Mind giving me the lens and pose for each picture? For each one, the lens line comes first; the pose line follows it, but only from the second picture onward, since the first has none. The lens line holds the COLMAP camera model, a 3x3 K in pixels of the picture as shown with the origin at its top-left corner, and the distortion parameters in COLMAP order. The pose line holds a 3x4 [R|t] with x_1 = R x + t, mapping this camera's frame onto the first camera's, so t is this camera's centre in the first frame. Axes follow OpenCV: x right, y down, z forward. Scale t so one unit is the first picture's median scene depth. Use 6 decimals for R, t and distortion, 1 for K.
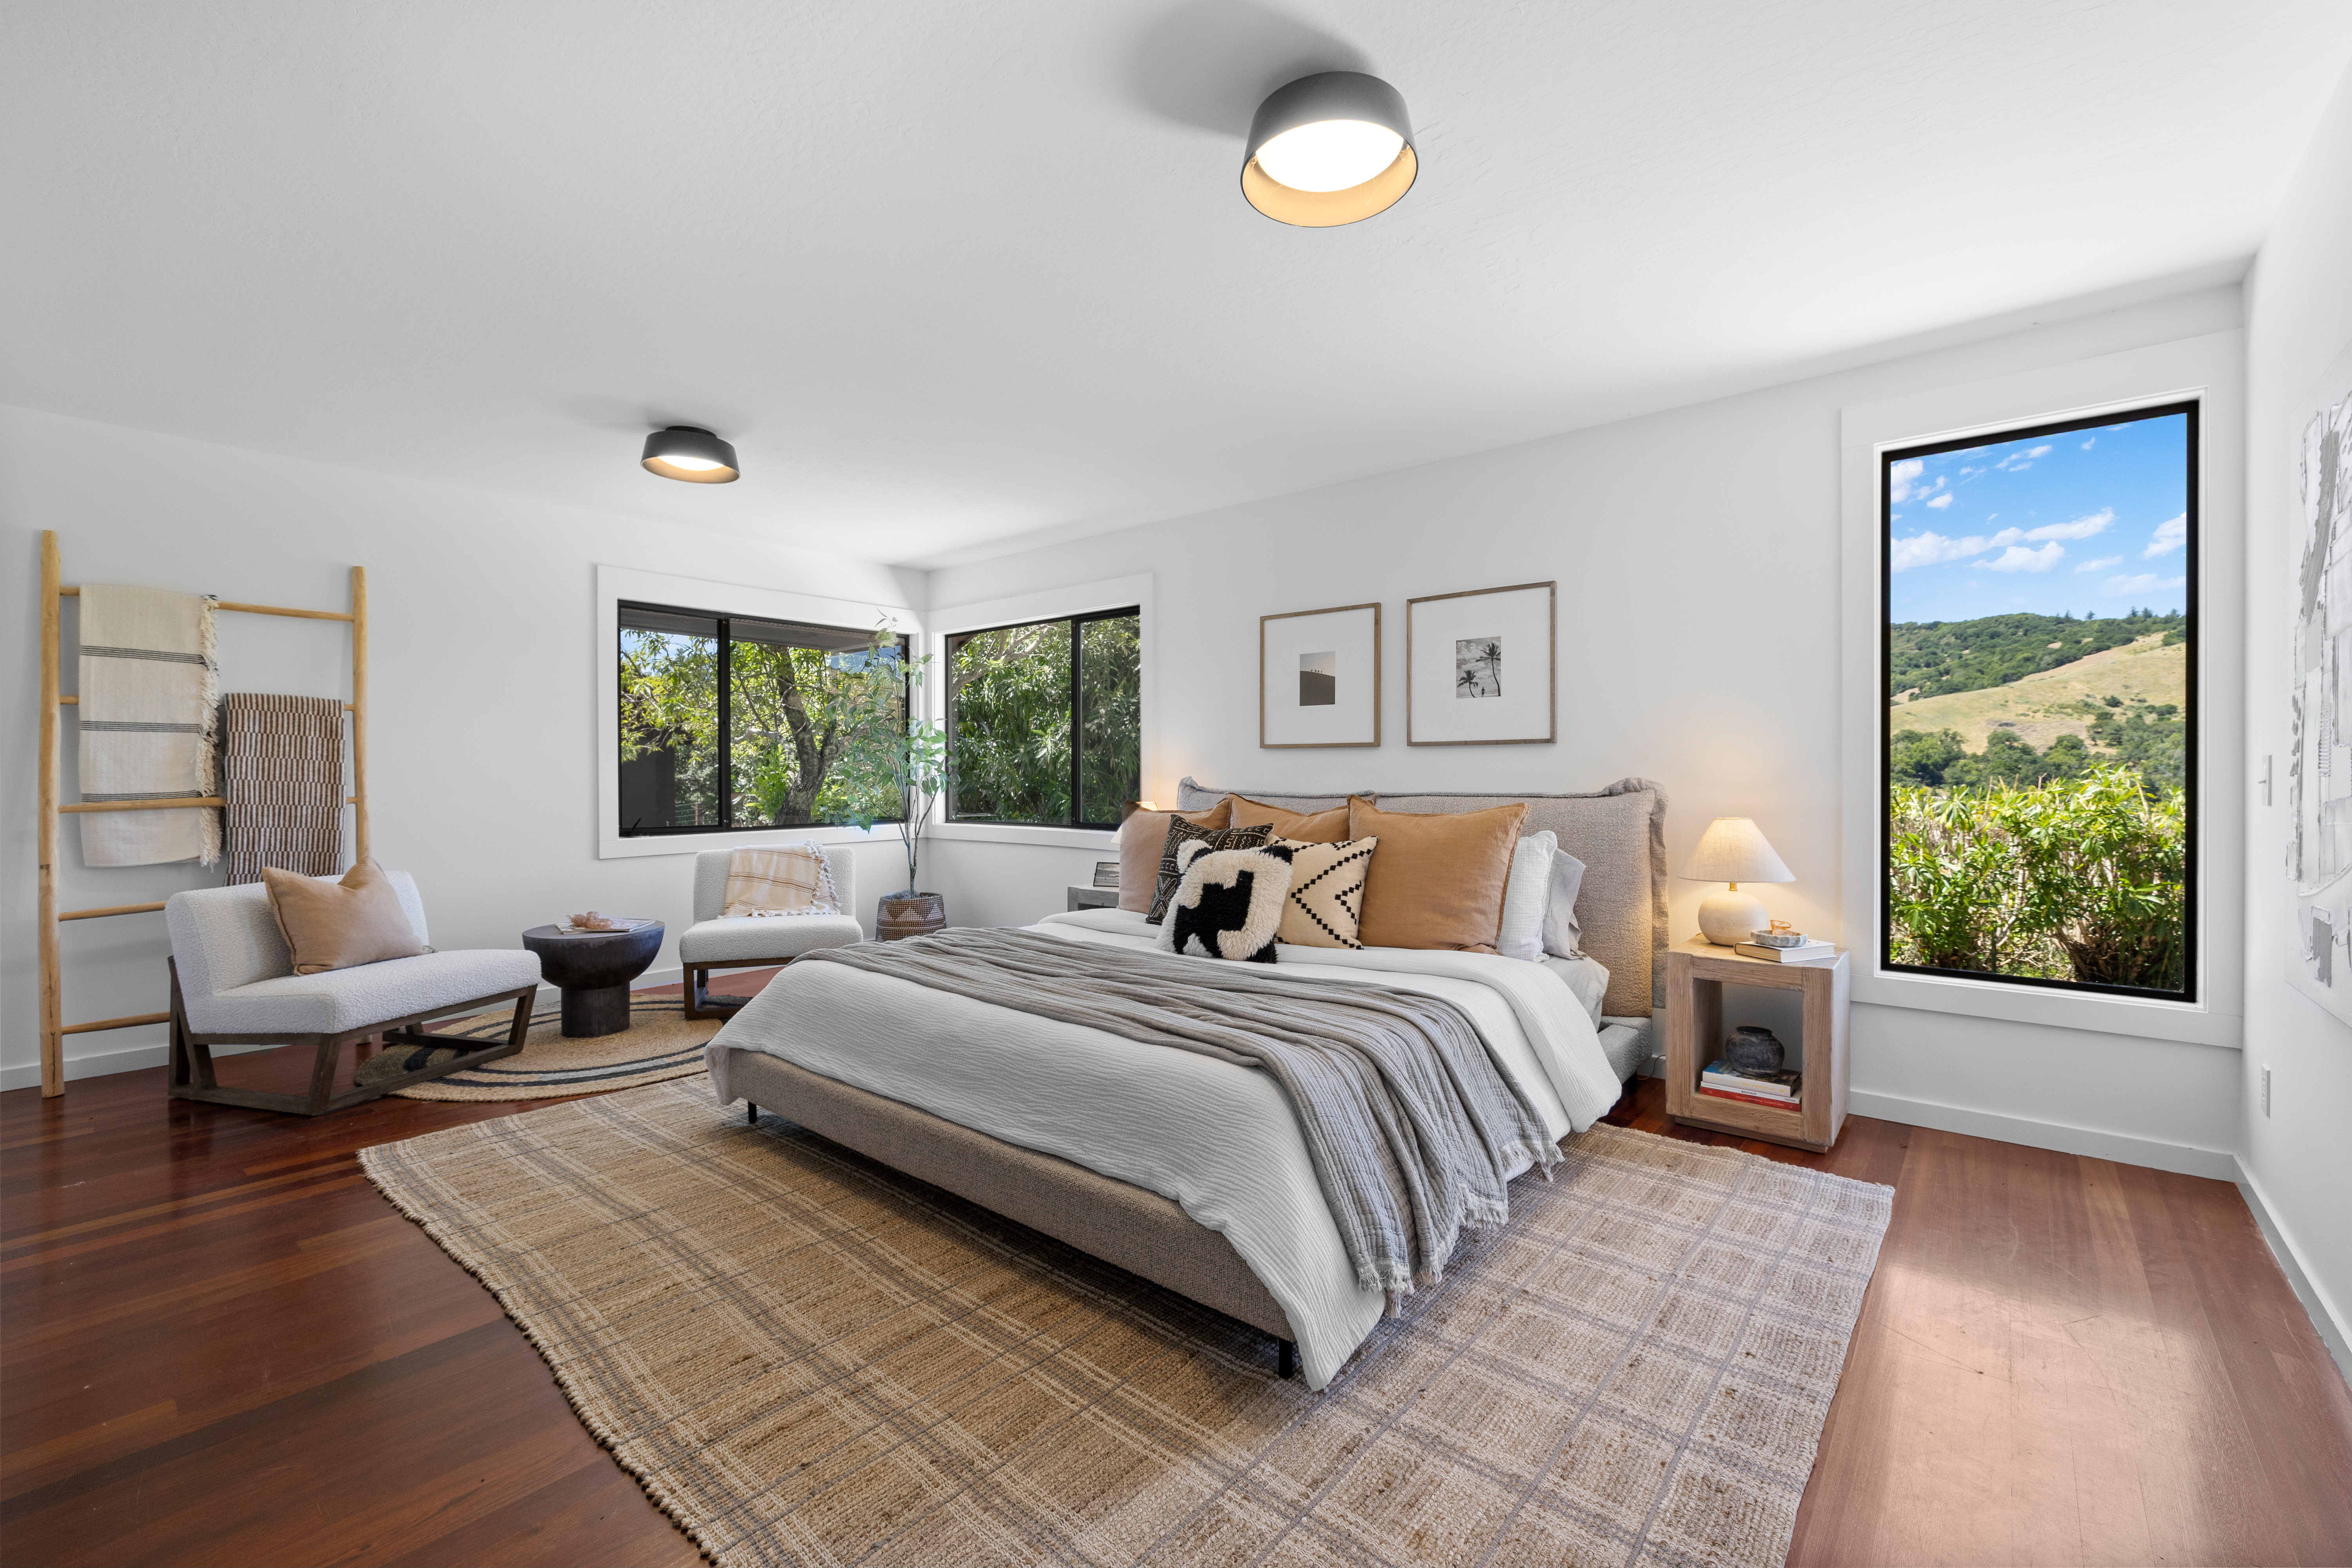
lens RADIAL K [[985.5, 0, 1177.8], [0, 985.5, 784.0], [0, 0, 1]] dist [0.005014, -0.001285]
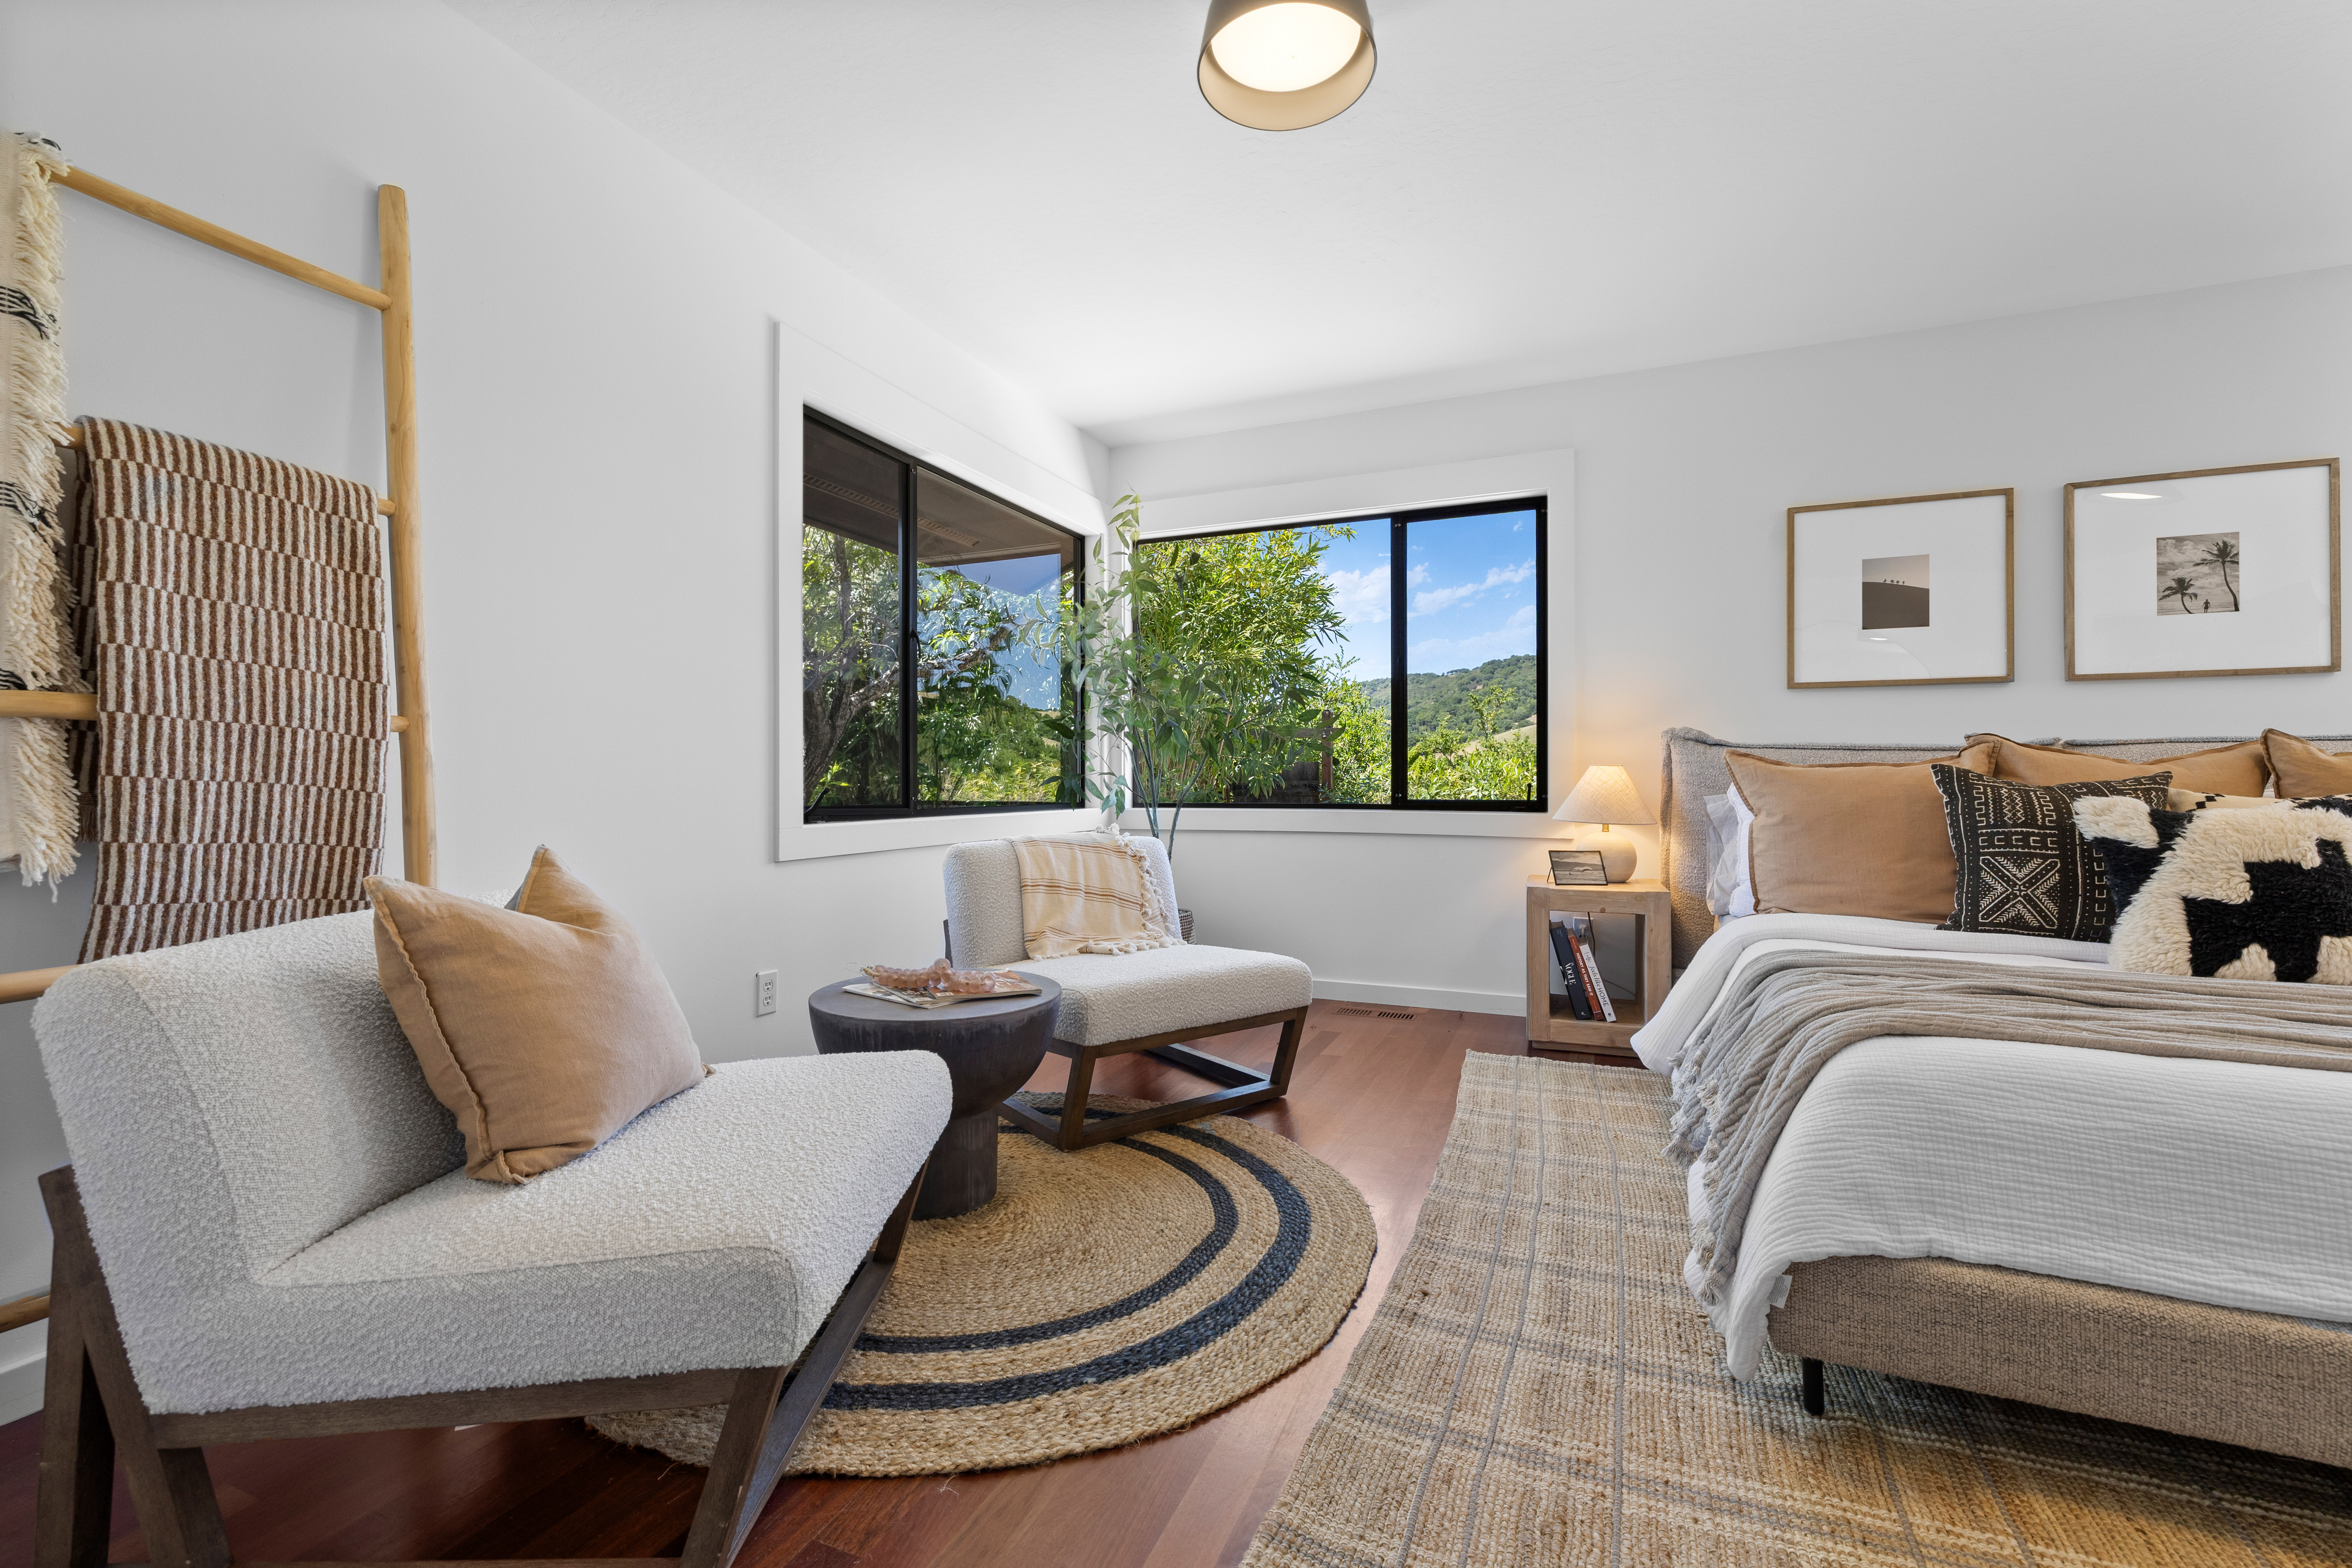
lens RADIAL K [[985.5, 0, 1184.3], [0, 985.5, 784.4], [0, 0, 1]] dist [0.005014, -0.001285]
pose [[0.956051, 0.001222, 0.293196, -0.660516], [0.002134, 0.999936, -0.011128, 0.049587], [-0.293191, 0.011265, 0.955987, 0.513894]]
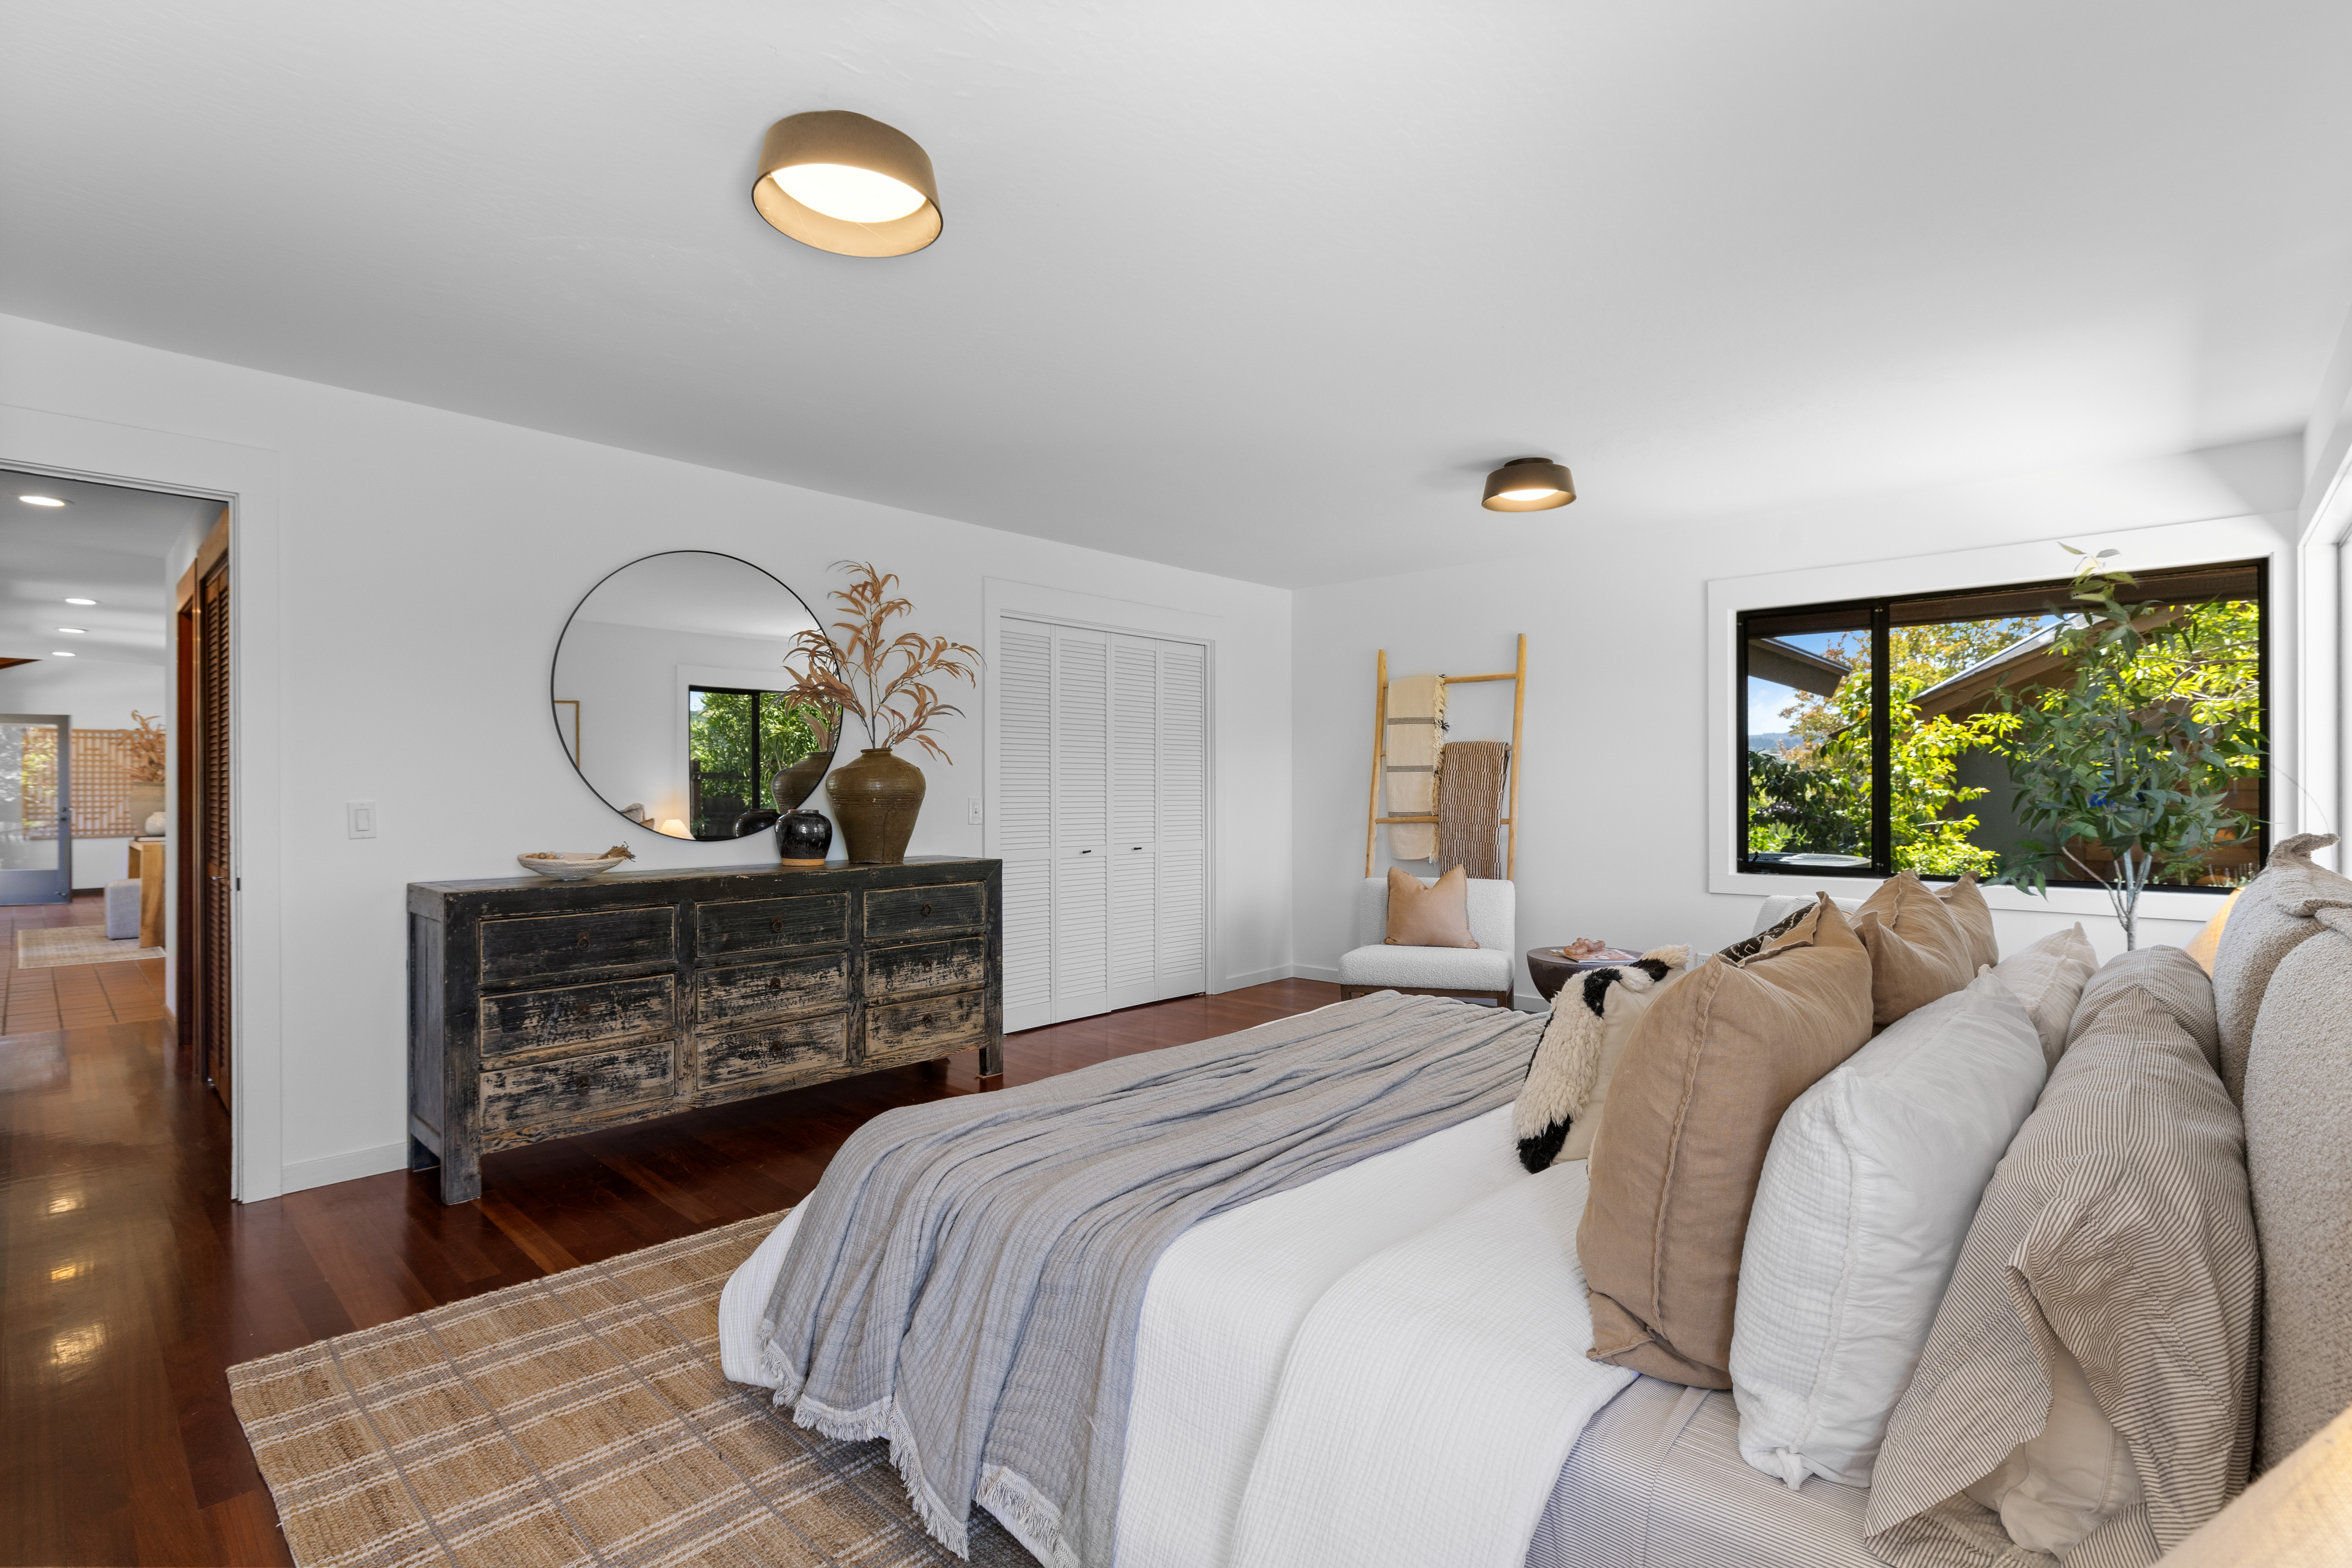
lens RADIAL K [[1093.4, 0, 1182.3], [0, 1093.4, 779.9], [0, 0, 1]] dist [-0.000221, 0.000009]
pose [[-0.053015, -0.003288, -0.998588, 0.598902], [-0.007211, 0.999970, -0.002909, -0.030386], [0.998568, 0.007046, -0.053037, 0.686679]]
